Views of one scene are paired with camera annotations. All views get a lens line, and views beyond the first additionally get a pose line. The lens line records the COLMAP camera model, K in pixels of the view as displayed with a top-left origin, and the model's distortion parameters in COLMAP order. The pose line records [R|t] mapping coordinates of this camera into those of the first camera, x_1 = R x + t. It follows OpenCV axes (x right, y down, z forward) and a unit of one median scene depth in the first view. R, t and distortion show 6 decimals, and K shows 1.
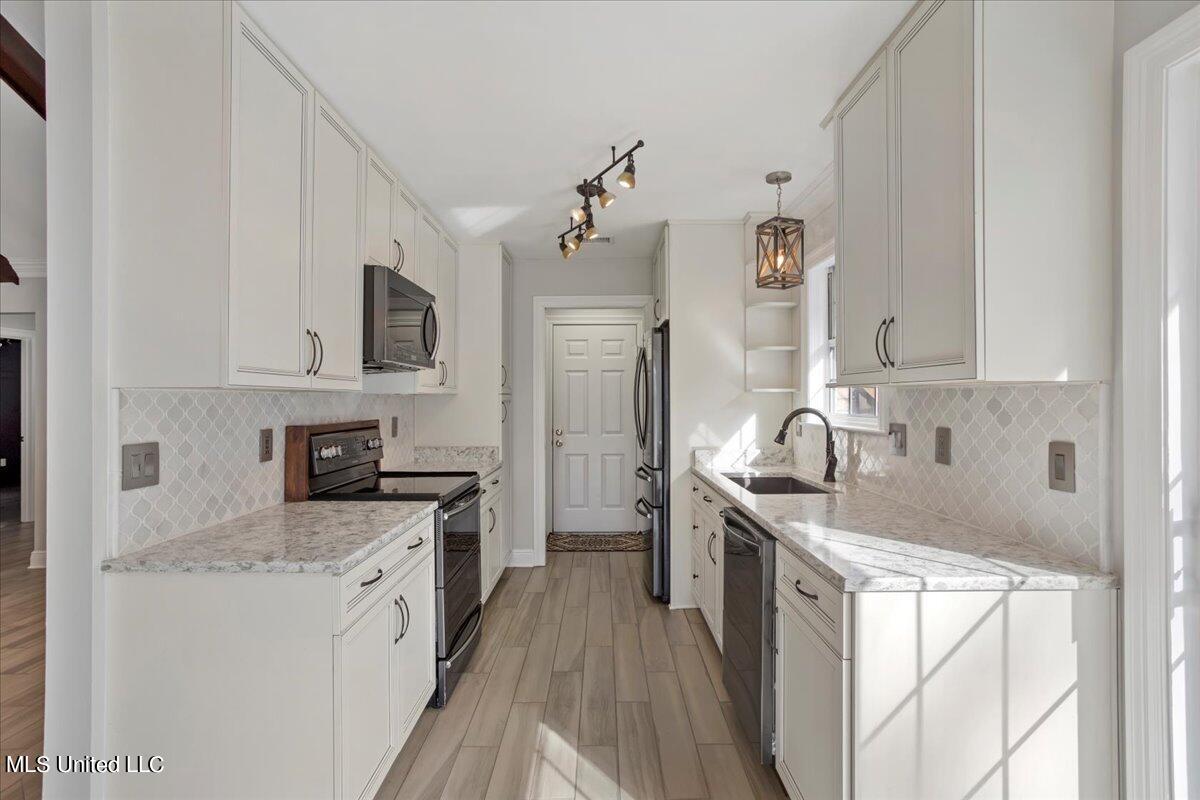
lens RADIAL K [[590.9, 0, 609.6], [0, 590.9, 408.3], [0, 0, 1]] dist [-0.046046, 0.025236]
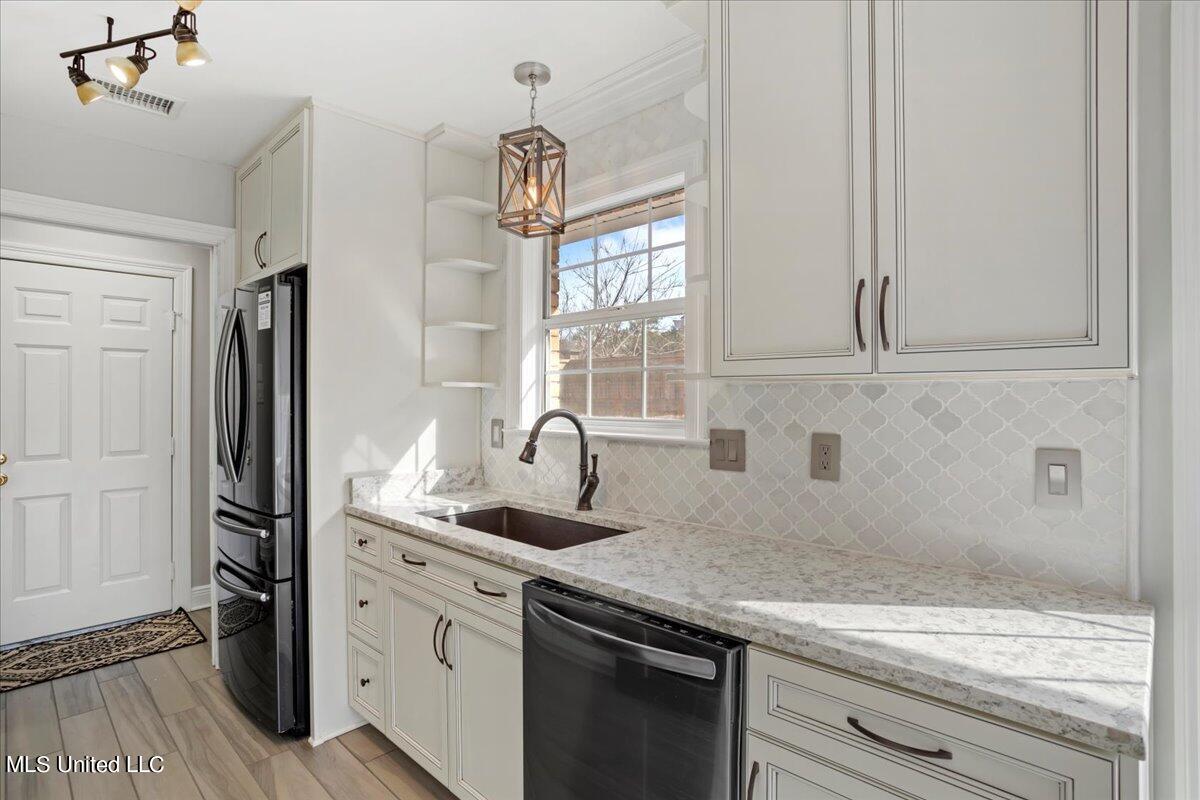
lens RADIAL K [[601.6, 0, 602.2], [0, 601.6, 401.0], [0, 0, 1]] dist [-0.053767, 0.026817]
pose [[0.703045, -0.000945, 0.711144, -0.121808], [0.008968, 0.999931, -0.007536, -0.004521], [-0.711089, 0.011676, 0.703006, 0.376176]]
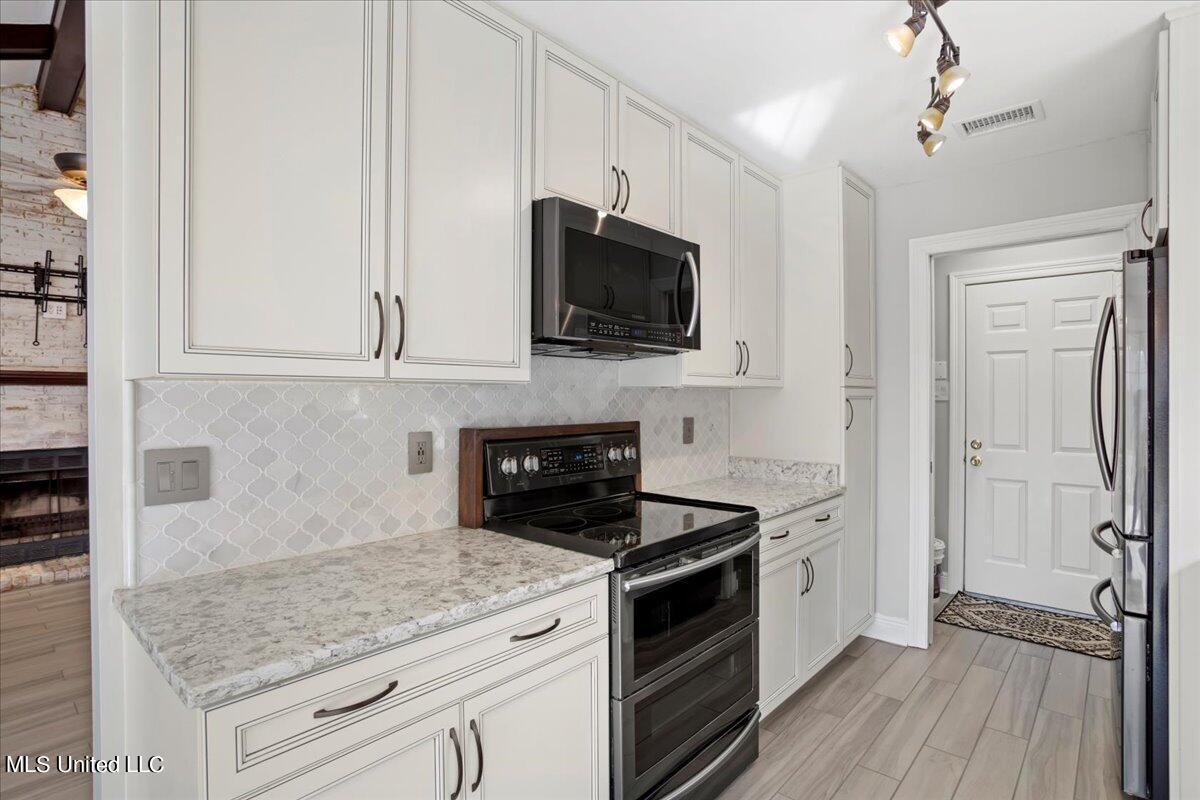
lens RADIAL K [[589.4, 0, 617.8], [0, 589.4, 399.5], [0, 0, 1]] dist [-0.053640, 0.024586]
pose [[0.740462, 0.006788, -0.672064, 0.085655], [-0.011862, 0.999925, -0.002969, -0.005513], [0.671994, 0.010171, 0.740487, 0.376018]]
